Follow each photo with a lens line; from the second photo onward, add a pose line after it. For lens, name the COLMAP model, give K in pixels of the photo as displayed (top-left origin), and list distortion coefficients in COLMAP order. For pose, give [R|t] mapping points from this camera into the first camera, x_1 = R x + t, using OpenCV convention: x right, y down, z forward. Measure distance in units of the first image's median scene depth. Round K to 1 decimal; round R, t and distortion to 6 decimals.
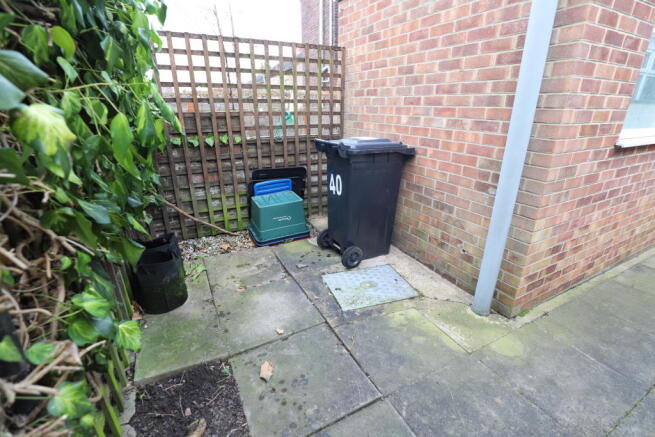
lens RADIAL K [[303.9, 0, 329.7], [0, 303.9, 219.6], [0, 0, 1]] dist [-0.038620, 0.009361]
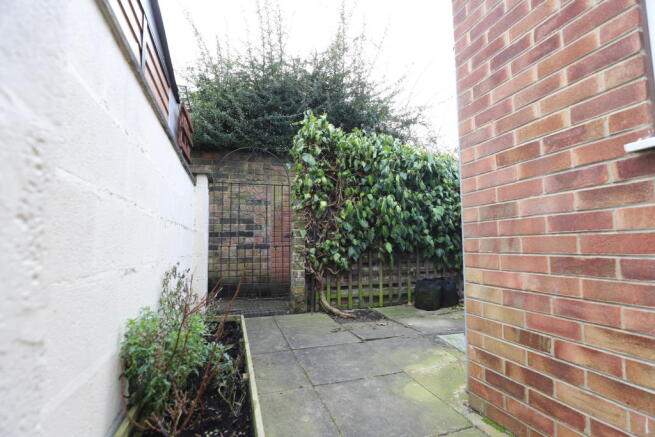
lens RADIAL K [[303.9, 0, 329.7], [0, 303.9, 219.6], [0, 0, 1]] dist [-0.038620, 0.009361]
pose [[-0.165056, -0.088323, -0.982322, 1.407909], [-0.347758, 0.937228, -0.025836, 0.028932], [0.922942, 0.337345, -0.185410, 0.636484]]
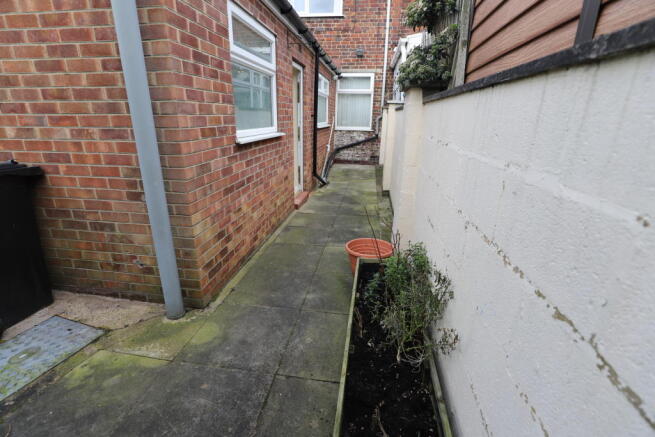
lens RADIAL K [[303.9, 0, 329.7], [0, 303.9, 219.6], [0, 0, 1]] dist [-0.038620, 0.009361]
pose [[0.581996, -0.257926, 0.771203, 0.108544], [0.277232, 0.954484, 0.110007, 0.031052], [-0.764475, 0.149778, 0.627012, -0.071767]]
